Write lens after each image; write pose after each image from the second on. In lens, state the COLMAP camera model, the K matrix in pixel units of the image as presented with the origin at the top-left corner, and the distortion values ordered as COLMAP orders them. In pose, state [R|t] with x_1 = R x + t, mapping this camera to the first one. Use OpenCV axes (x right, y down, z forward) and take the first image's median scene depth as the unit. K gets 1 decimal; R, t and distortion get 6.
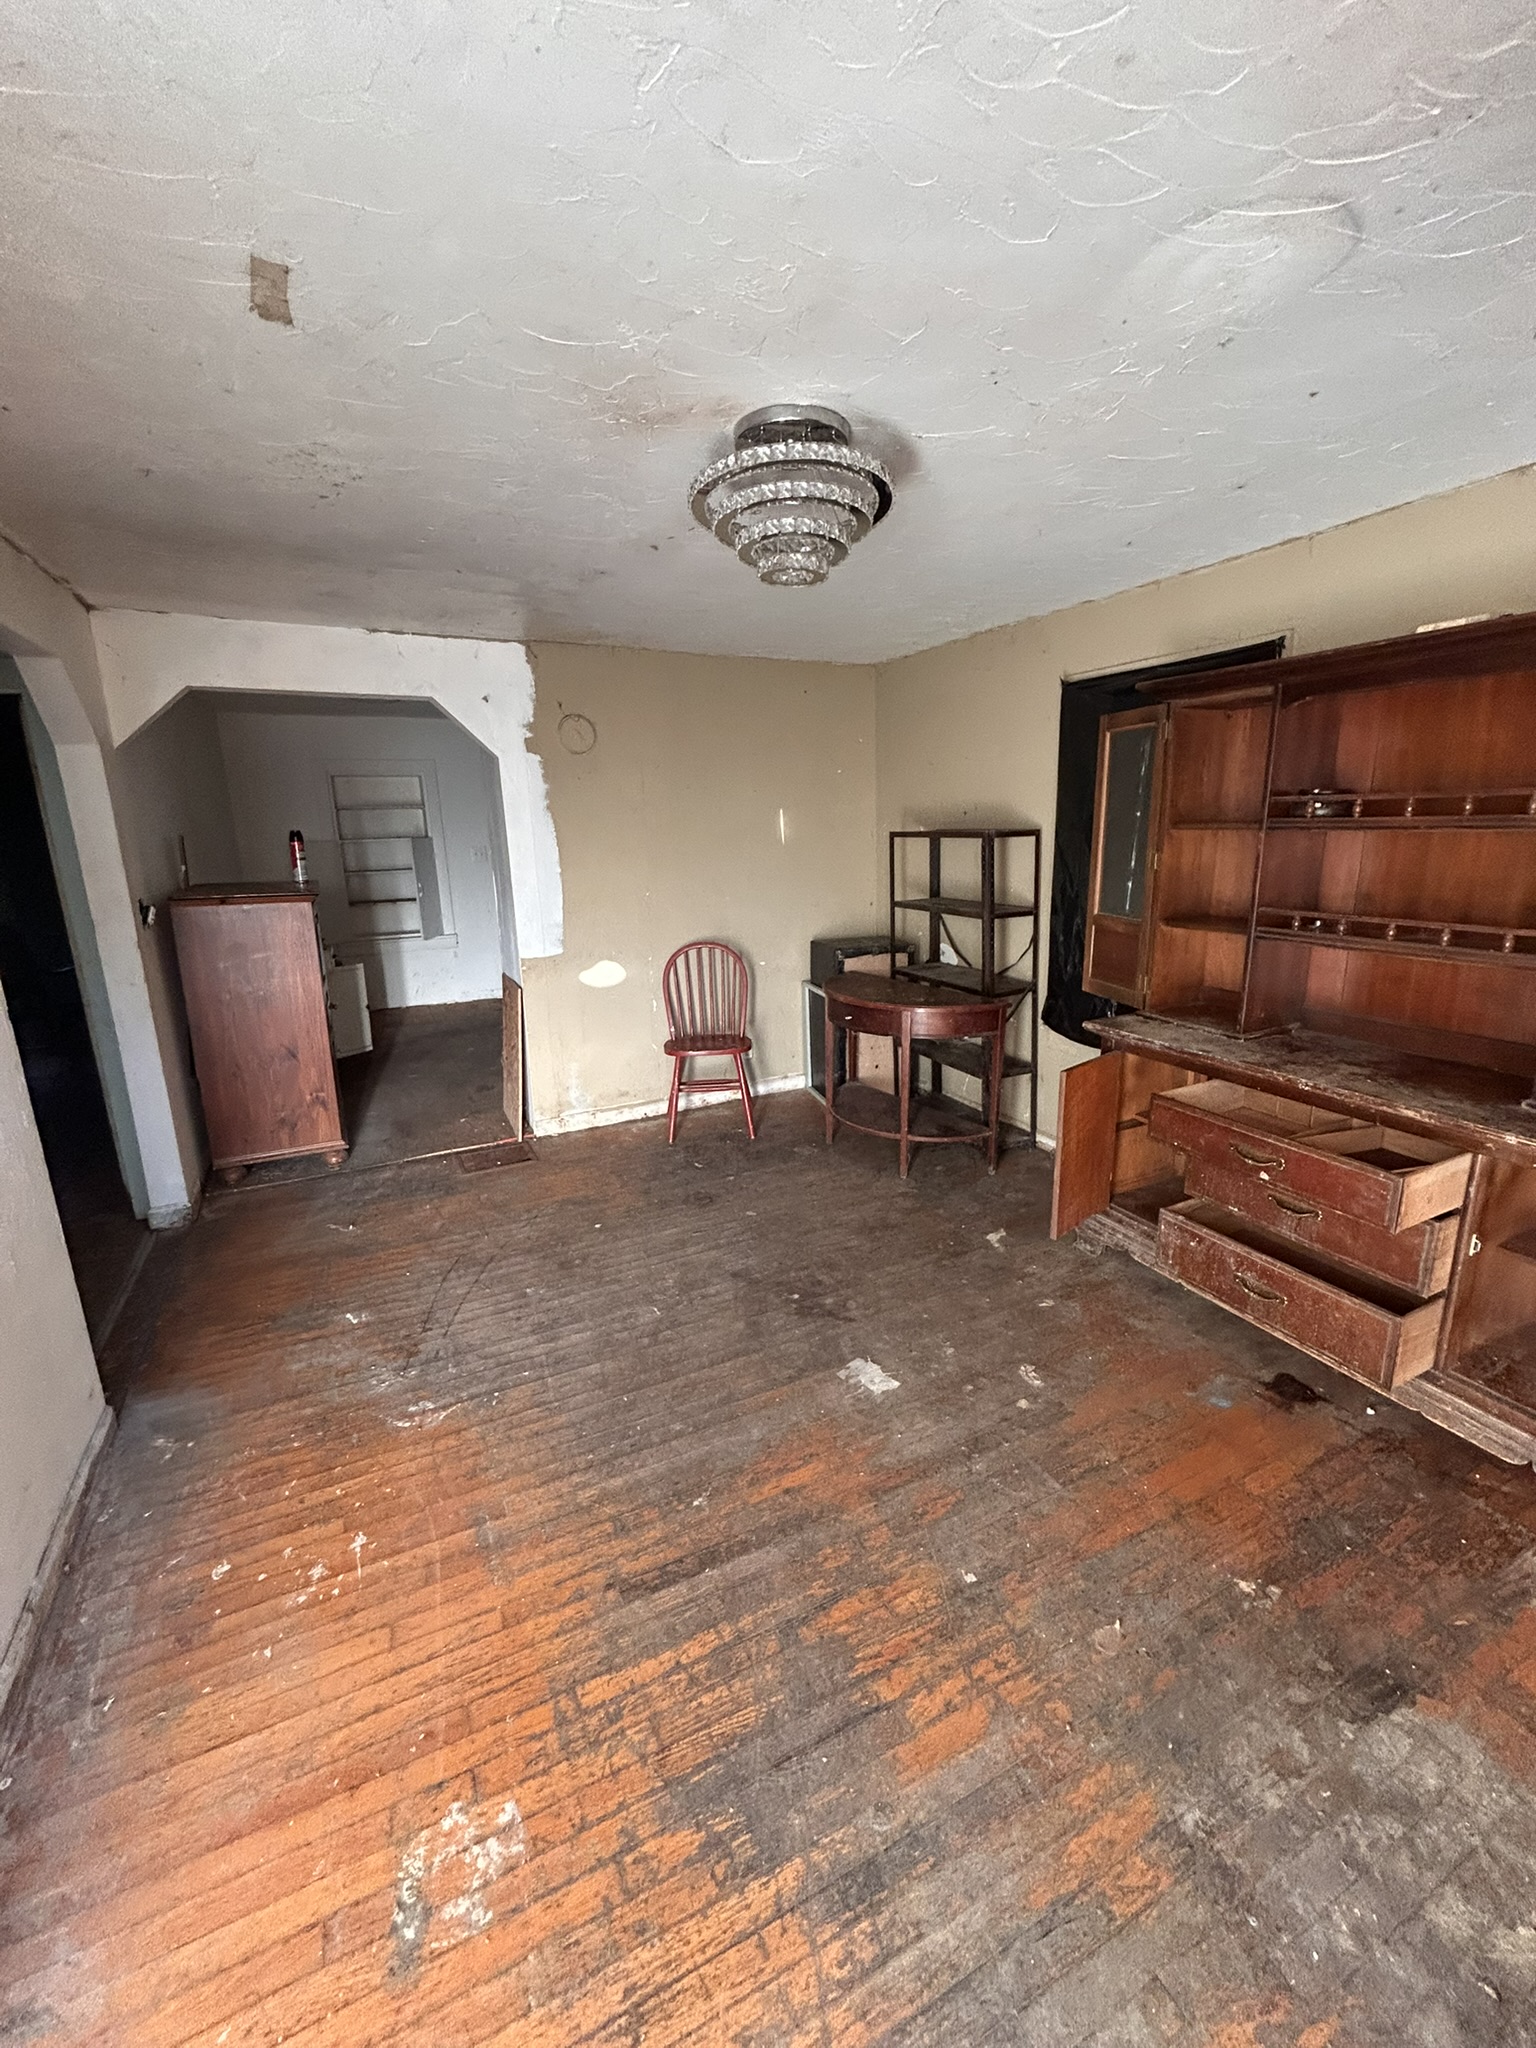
lens RADIAL K [[834.7, 0, 773.2], [0, 834.7, 1021.5], [0, 0, 1]] dist [-0.000241, 0.001041]
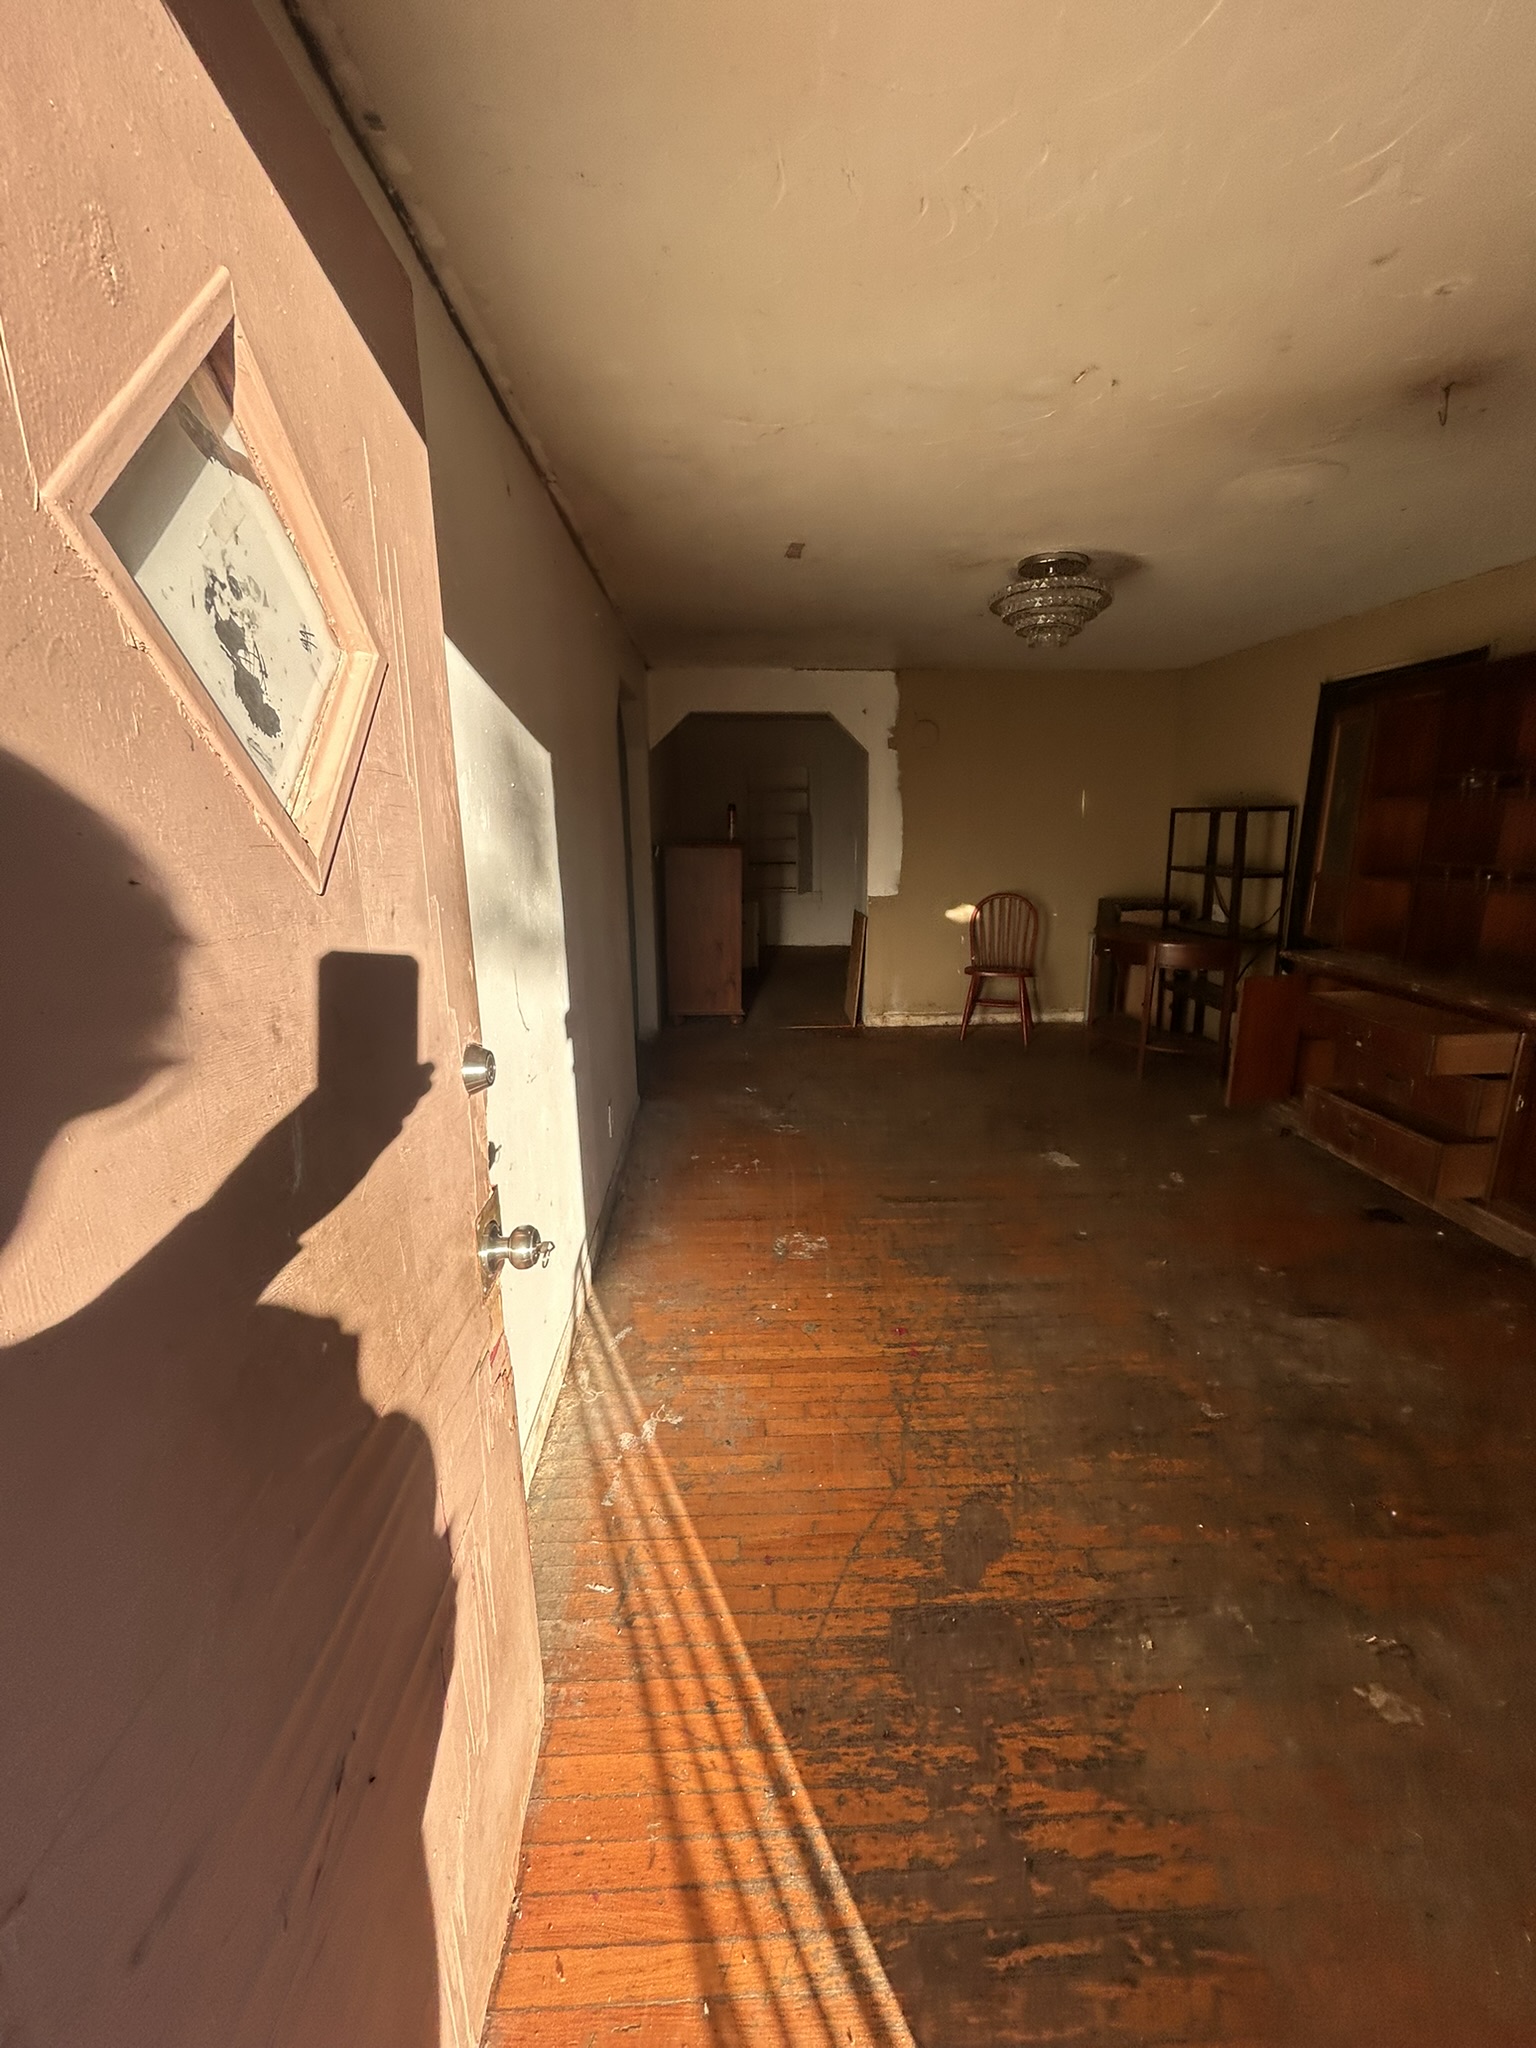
lens RADIAL K [[834.7, 0, 773.9], [0, 834.7, 1020.9], [0, 0, 1]] dist [-0.000241, 0.001041]
pose [[0.916436, 0.107960, -0.385343, 0.166621], [-0.103829, 0.994094, 0.031583, 0.154020], [0.386477, 0.011066, 0.922233, -0.511926]]
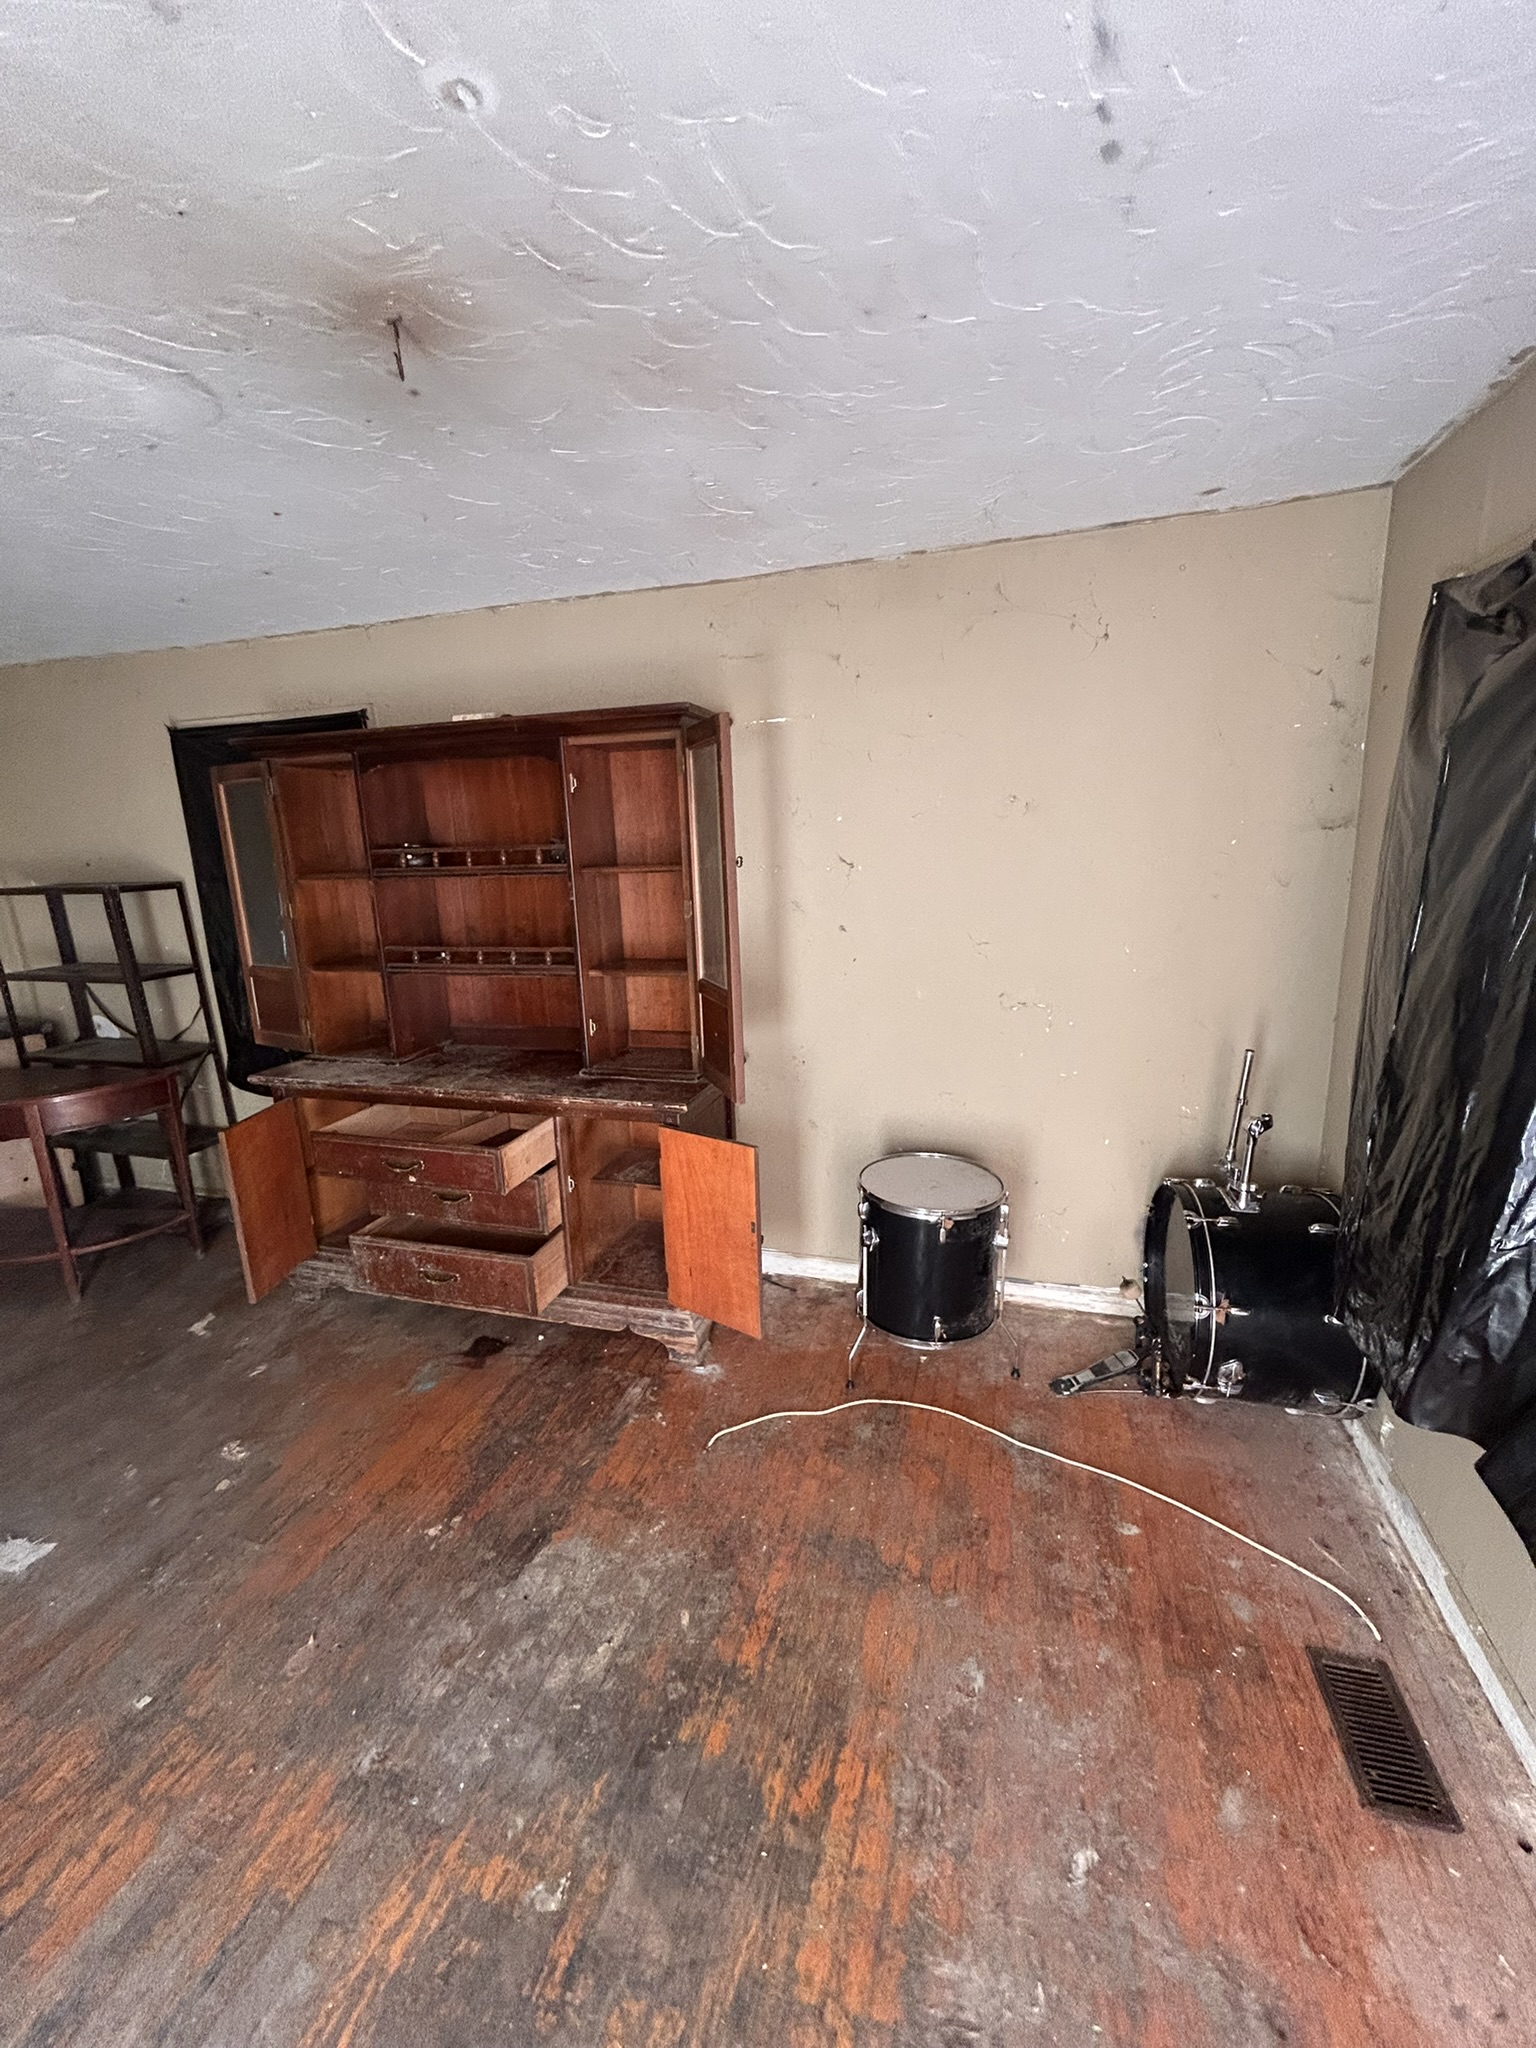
lens RADIAL K [[834.7, 0, 772.6], [0, 834.7, 1021.0], [0, 0, 1]] dist [-0.000241, 0.001041]
pose [[0.683107, -0.156247, 0.713408, 0.106003], [0.188249, 0.981508, 0.034711, 0.019353], [-0.705639, 0.110587, 0.699889, -0.132981]]
